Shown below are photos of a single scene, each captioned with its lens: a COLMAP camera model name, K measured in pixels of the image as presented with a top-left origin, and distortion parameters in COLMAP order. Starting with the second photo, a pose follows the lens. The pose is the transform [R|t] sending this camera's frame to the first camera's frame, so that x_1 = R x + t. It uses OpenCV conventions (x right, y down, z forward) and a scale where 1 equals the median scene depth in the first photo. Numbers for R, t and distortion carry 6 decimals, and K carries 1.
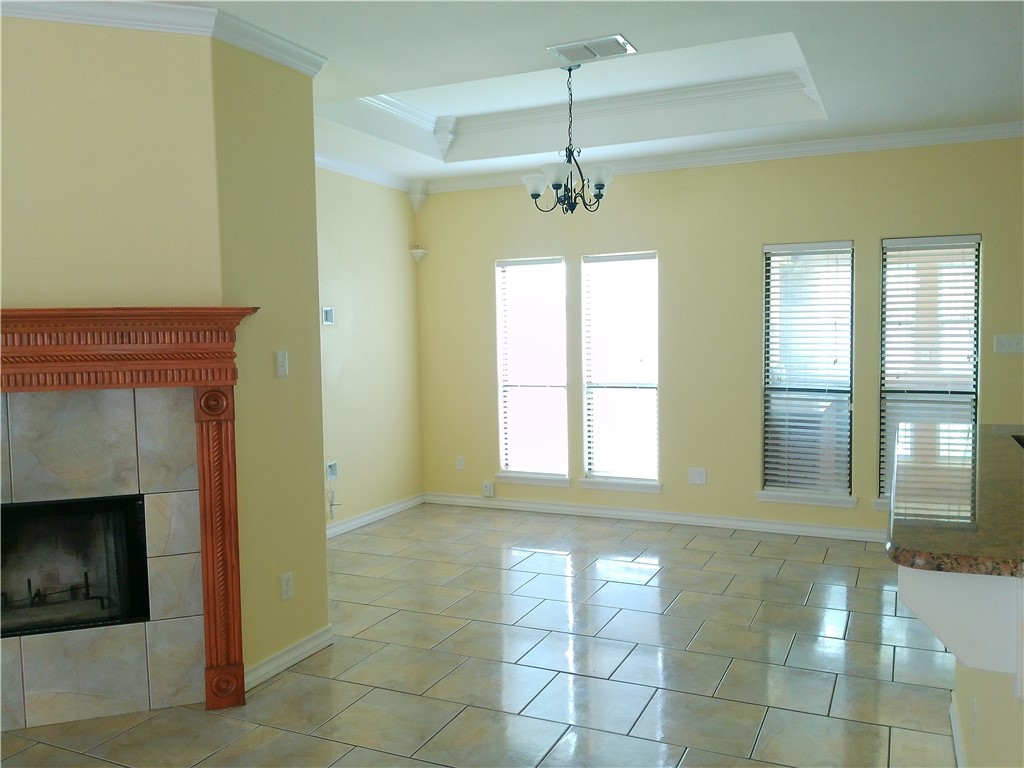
lens RADIAL K [[775.7, 0, 512.0], [0, 775.7, 384.0], [0, 0, 1]] dist [0.069216, -0.000413]
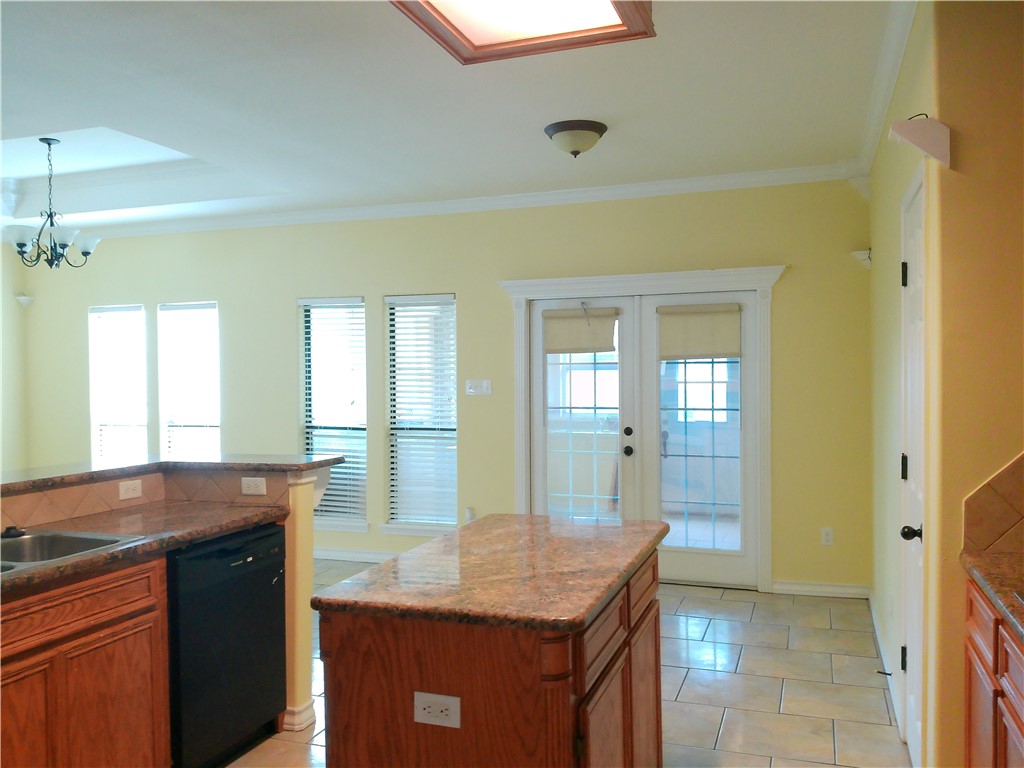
lens RADIAL K [[828.7, 0, 512.0], [0, 828.7, 384.0], [0, 0, 1]] dist [0.077928, -0.146267]
pose [[0.996606, 0.006269, 0.082079, 0.856167], [-0.001965, 0.998624, -0.052413, 0.011007], [-0.082294, 0.052074, 0.995247, -0.340350]]
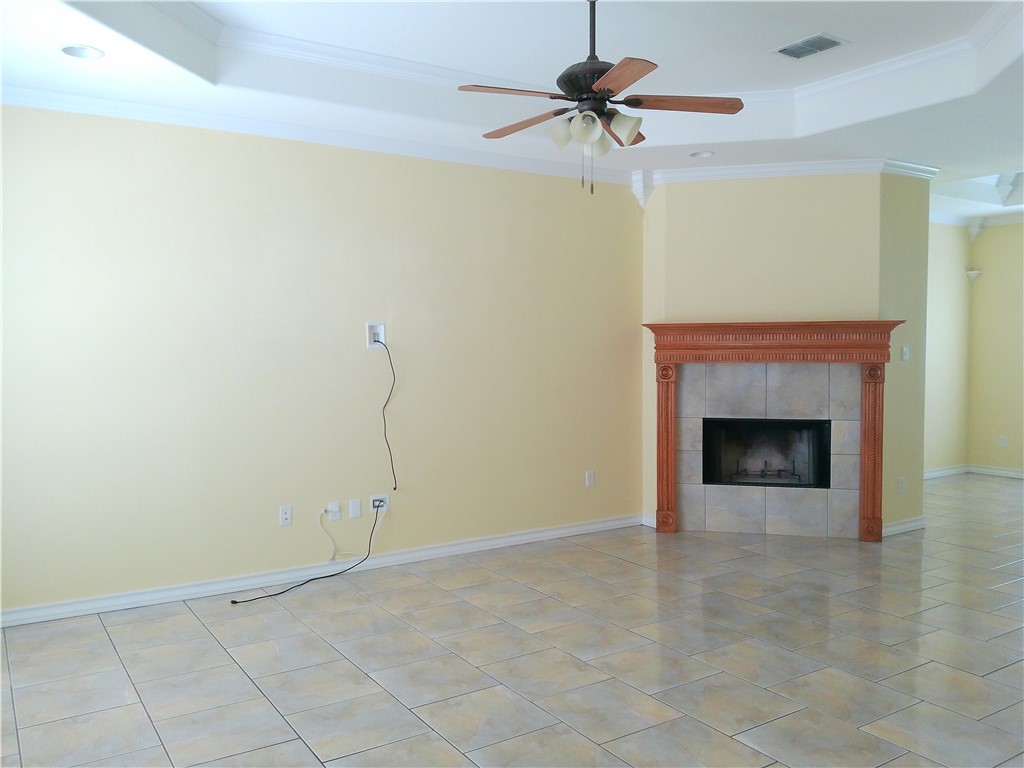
lens RADIAL K [[828.7, 0, 512.0], [0, 828.7, 384.0], [0, 0, 1]] dist [0.077928, -0.146267]
pose [[0.849693, 0.040035, -0.525756, -0.064849], [-0.045853, 0.998946, 0.001962, 0.079111], [0.525281, 0.022441, 0.850633, -1.018793]]
